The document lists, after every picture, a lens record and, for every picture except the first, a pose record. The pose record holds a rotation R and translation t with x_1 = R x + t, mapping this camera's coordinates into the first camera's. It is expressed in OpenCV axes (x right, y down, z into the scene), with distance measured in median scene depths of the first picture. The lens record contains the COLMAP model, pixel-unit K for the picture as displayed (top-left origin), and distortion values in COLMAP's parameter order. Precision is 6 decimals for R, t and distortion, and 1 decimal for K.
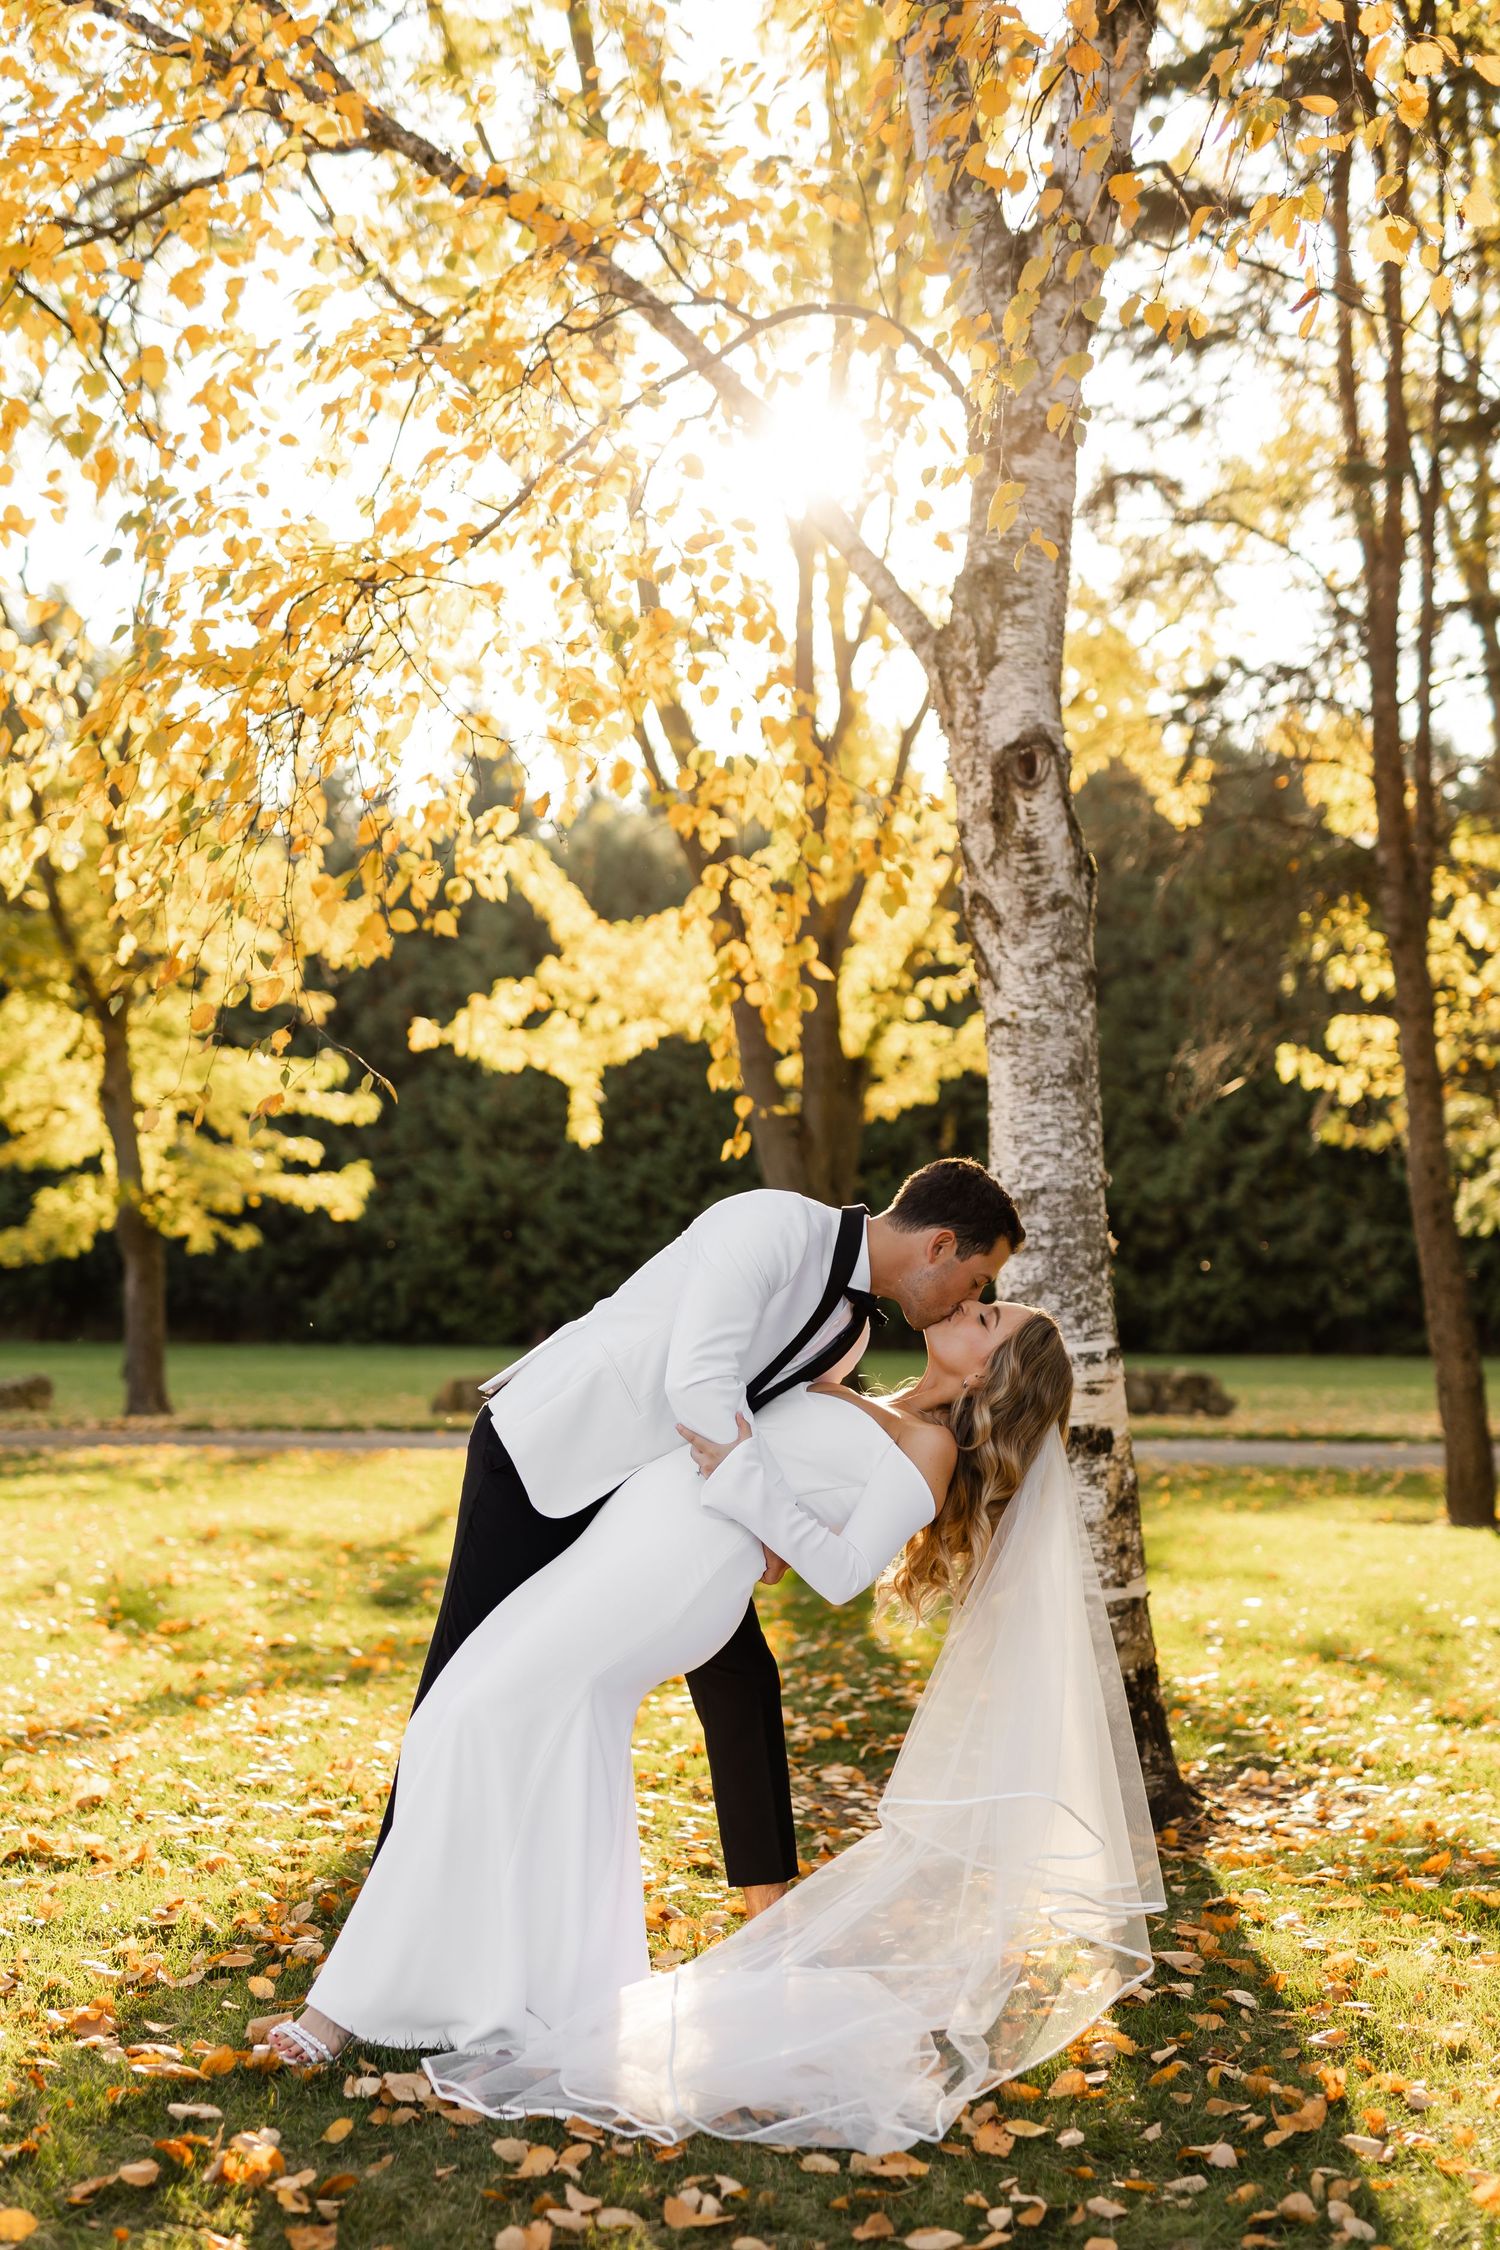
lens RADIAL K [[3603.3, 0, 744.6], [0, 3603.3, 1283.2], [0, 0, 1]] dist [-0.003277, 0.000000]
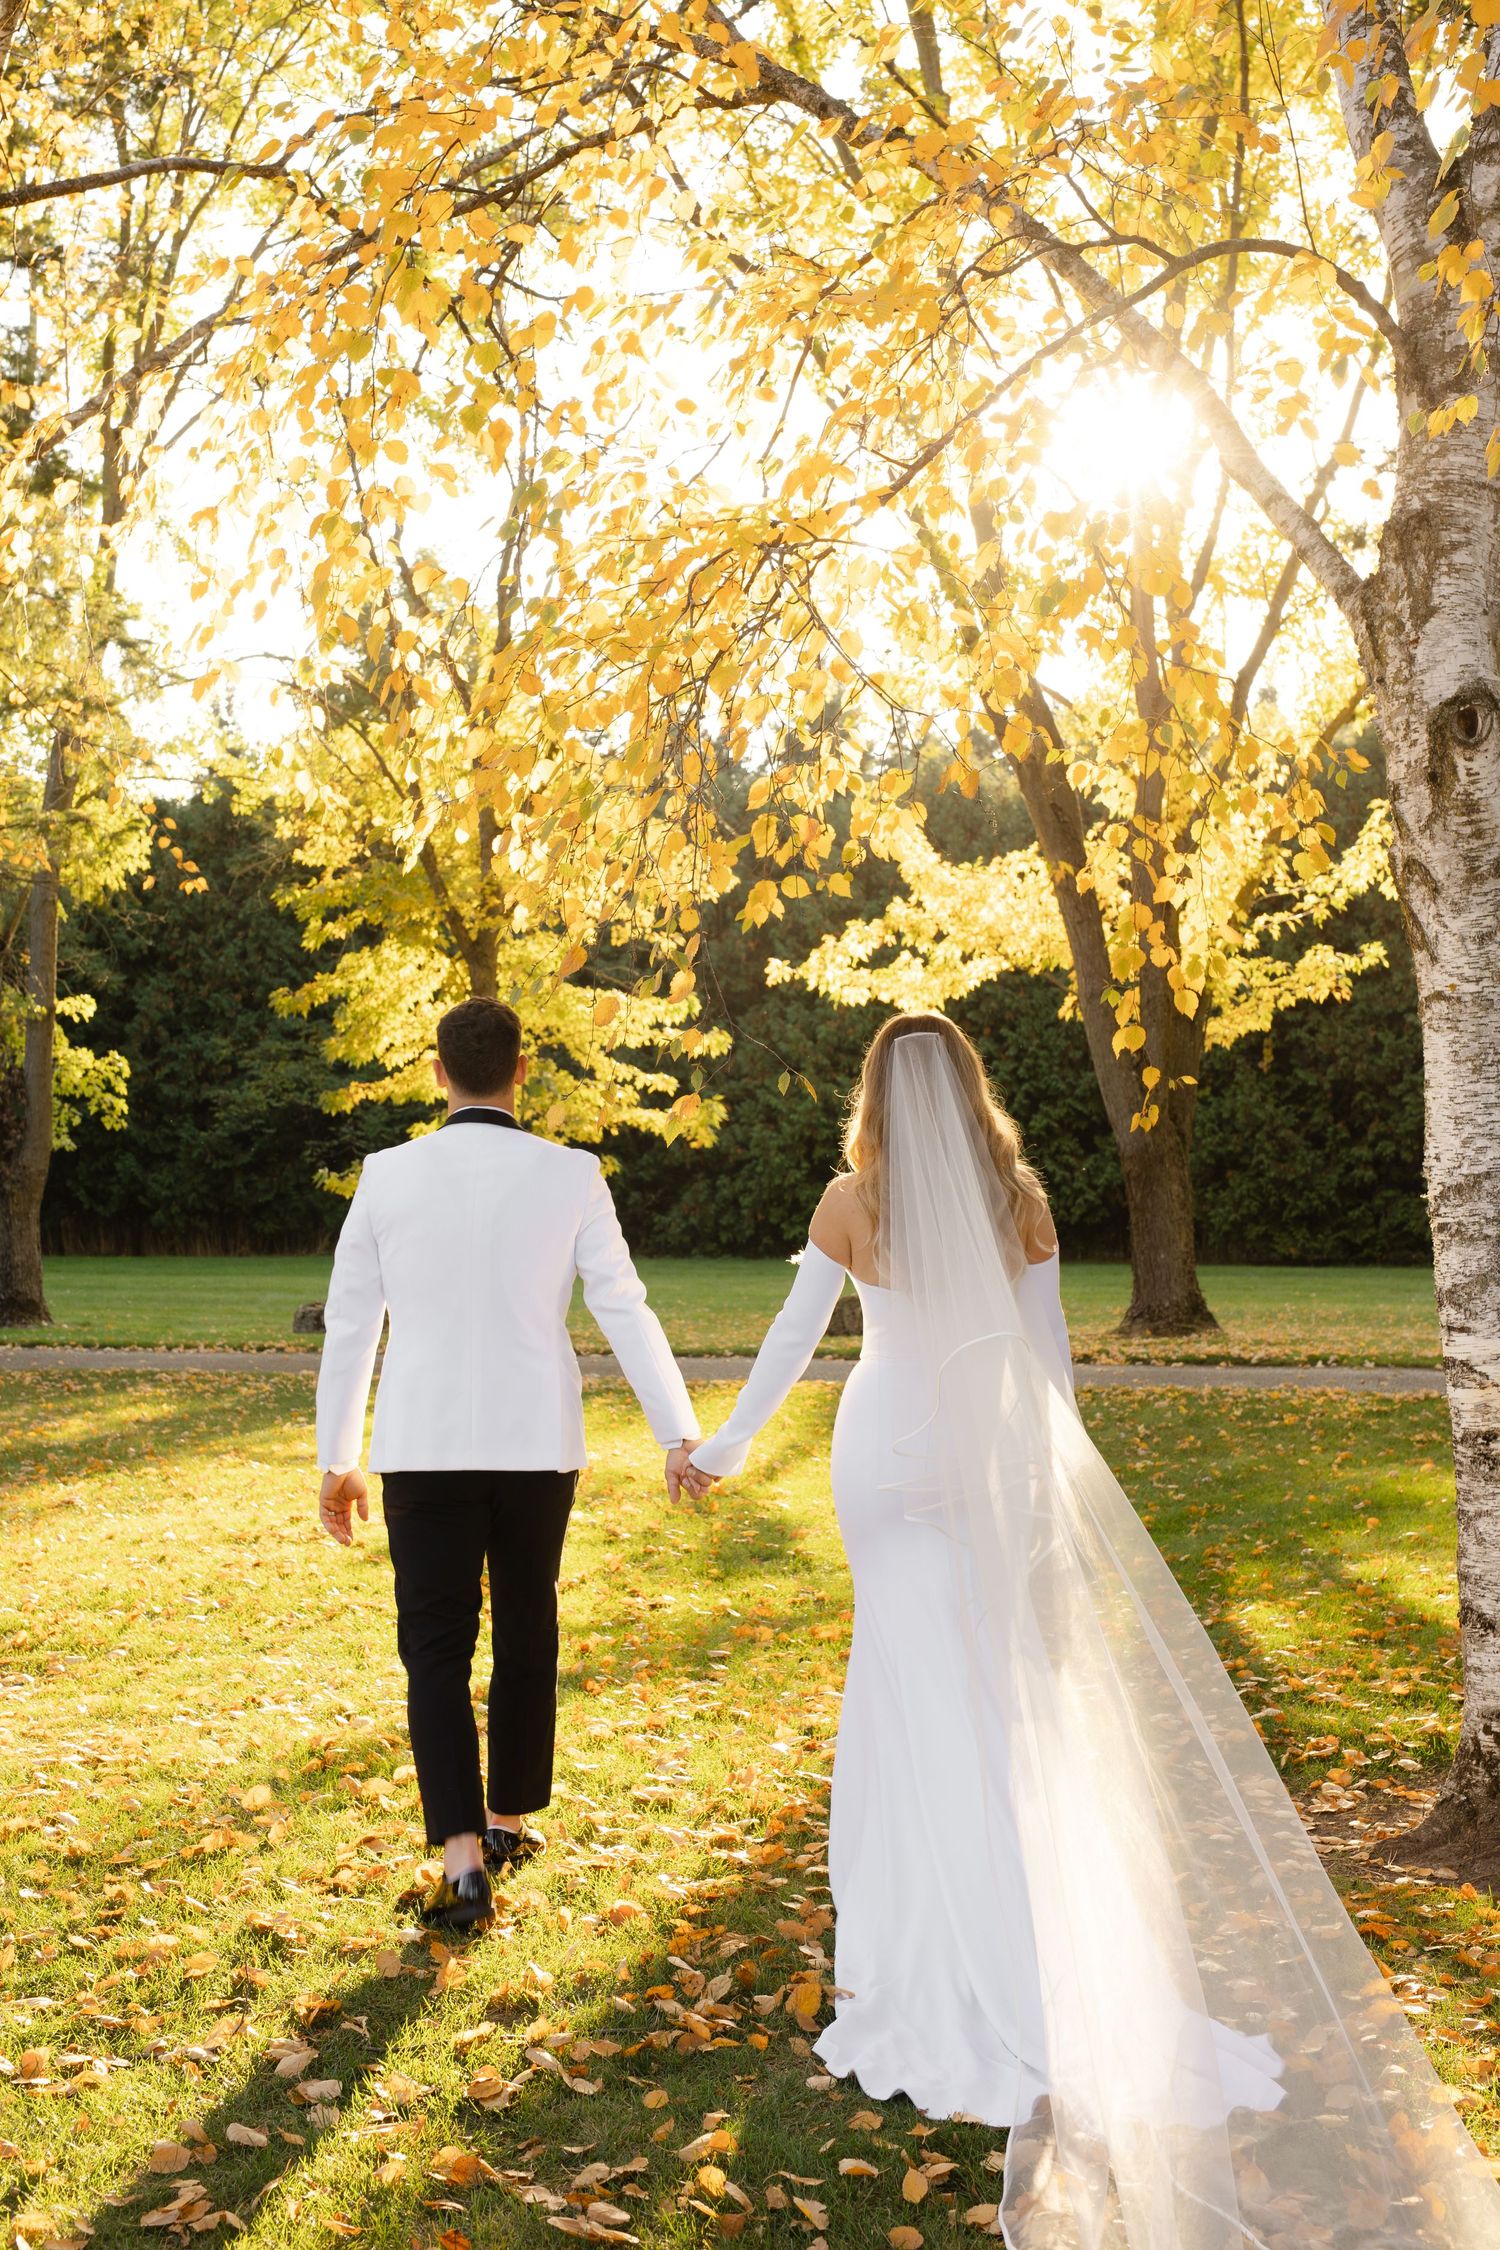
lens RADIAL K [[3348.6, 0, 676.1], [0, 3348.6, 1104.9], [0, 0, 1]] dist [-0.000429, 0.000000]
pose [[0.993596, -0.006885, -0.112781, -0.026011], [0.004154, 0.999693, -0.024428, -0.021830], [0.112914, 0.023804, 0.993320, 0.104455]]
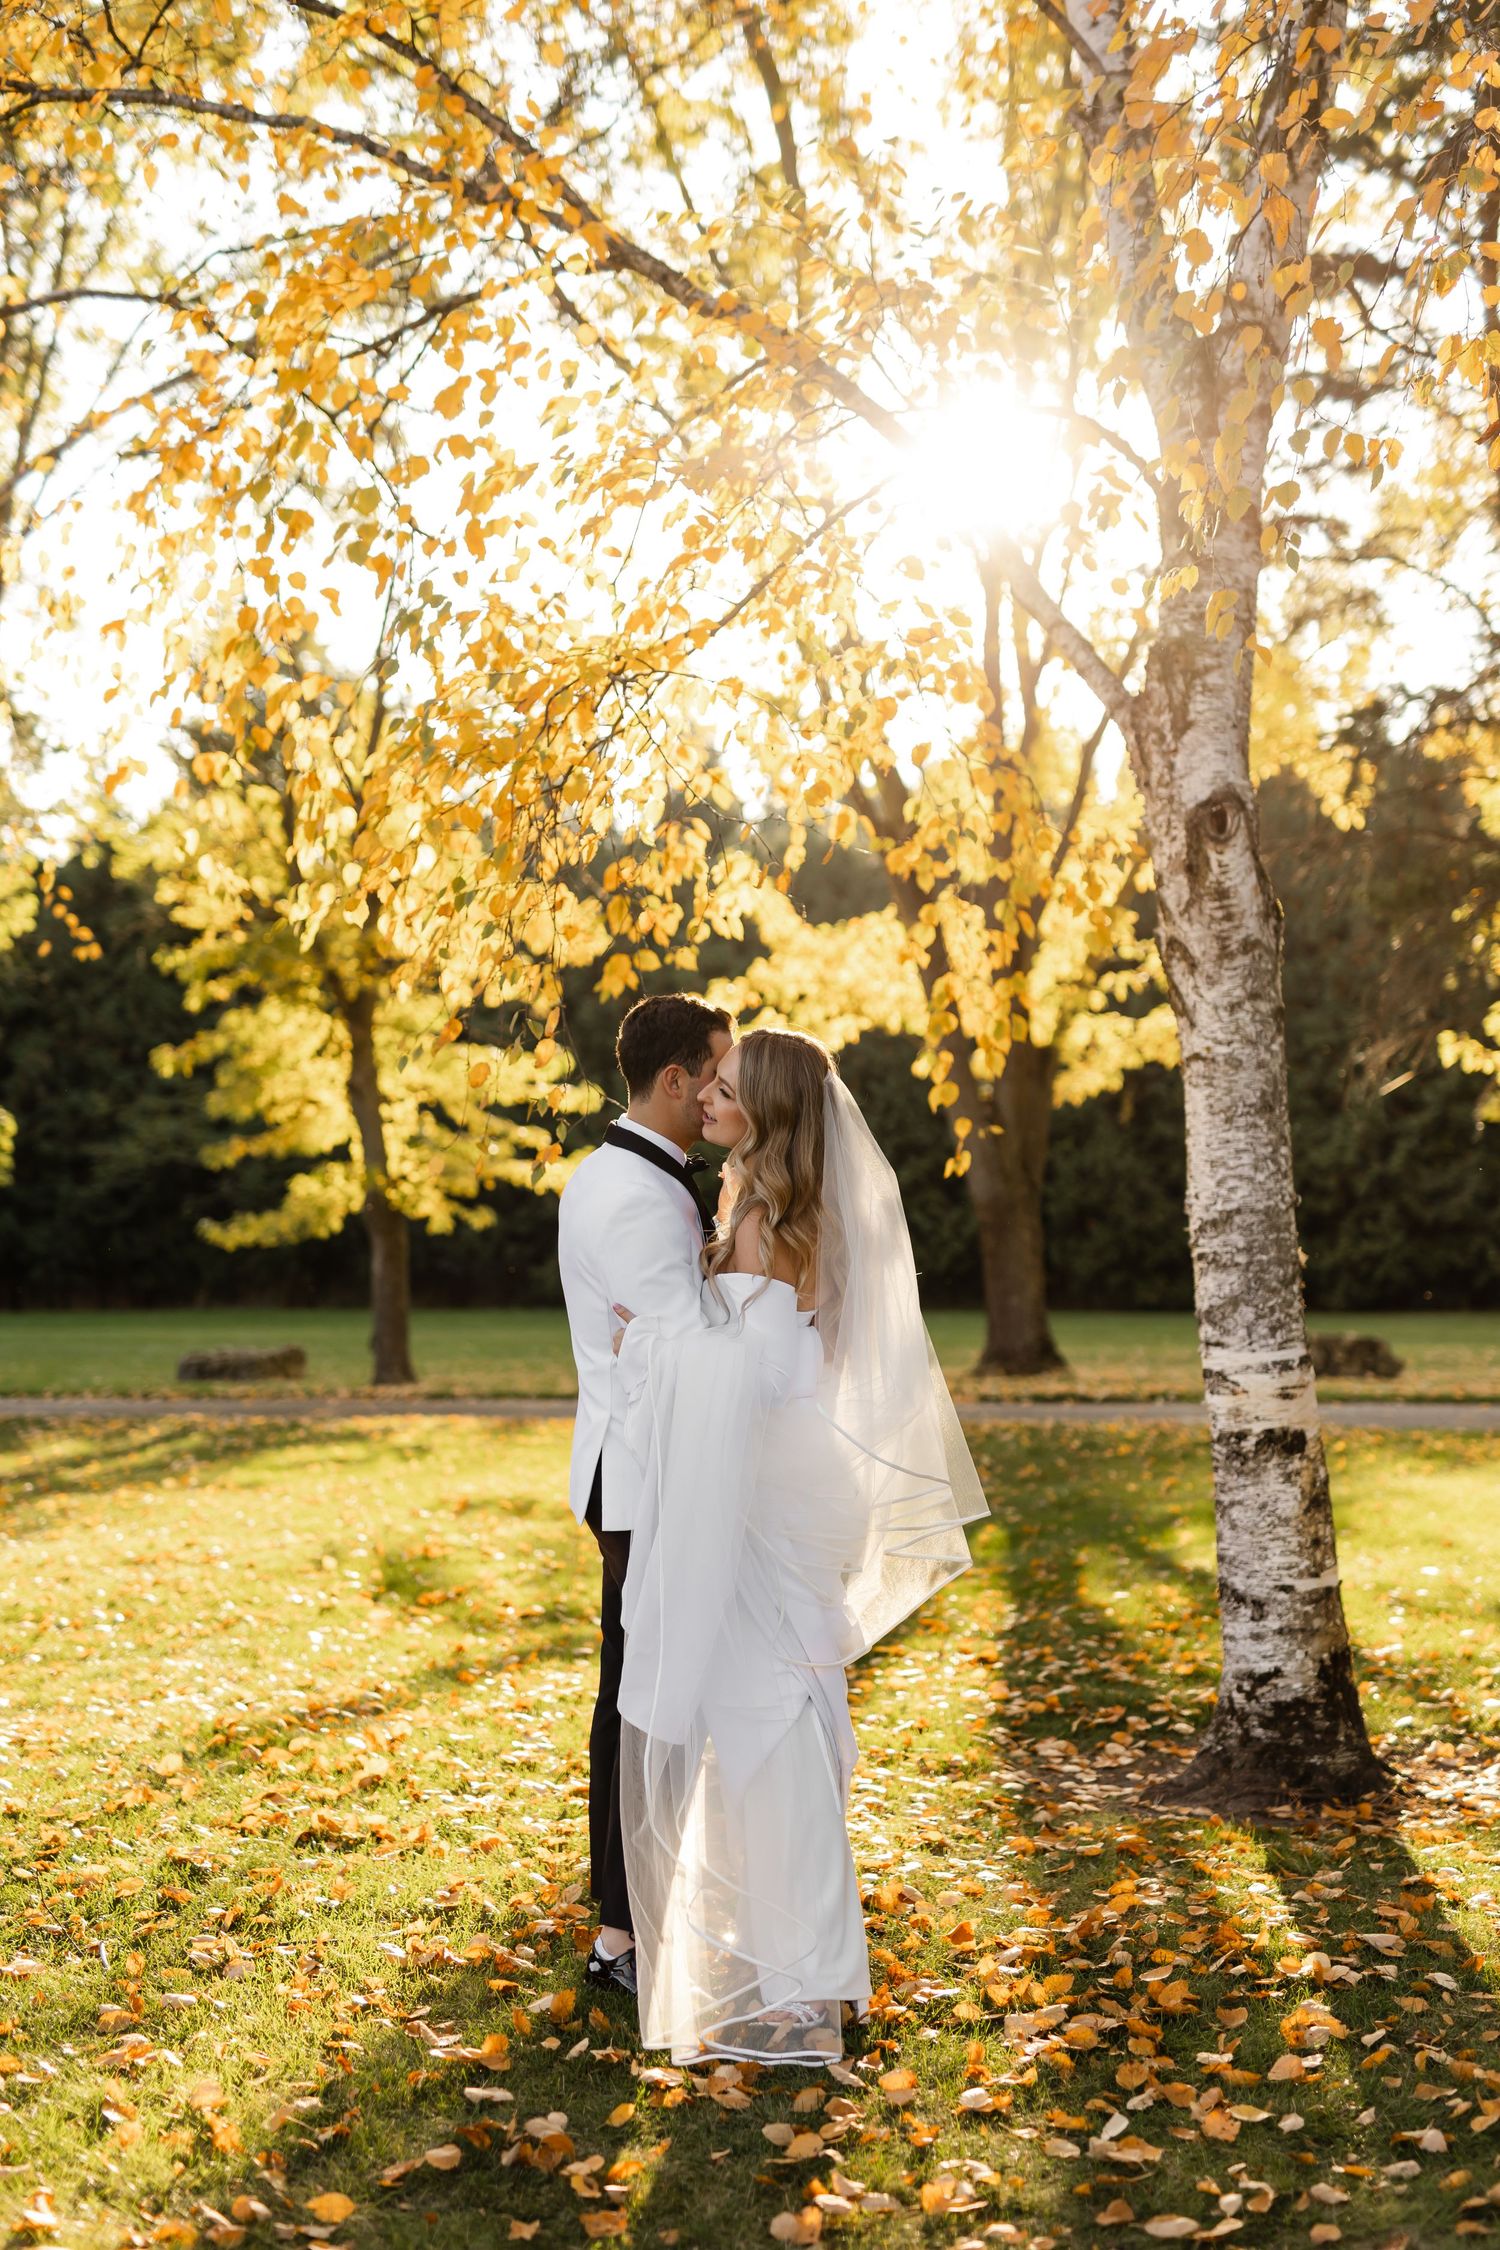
lens RADIAL K [[3348.6, 0, 770.5], [0, 3348.6, 1155.9], [0, 0, 1]] dist [-0.000429, 0.000000]
pose [[0.998763, -0.010721, -0.048563, -0.007956], [0.009503, 0.999636, -0.025239, -0.016844], [0.048816, 0.024746, 0.998501, -0.012920]]
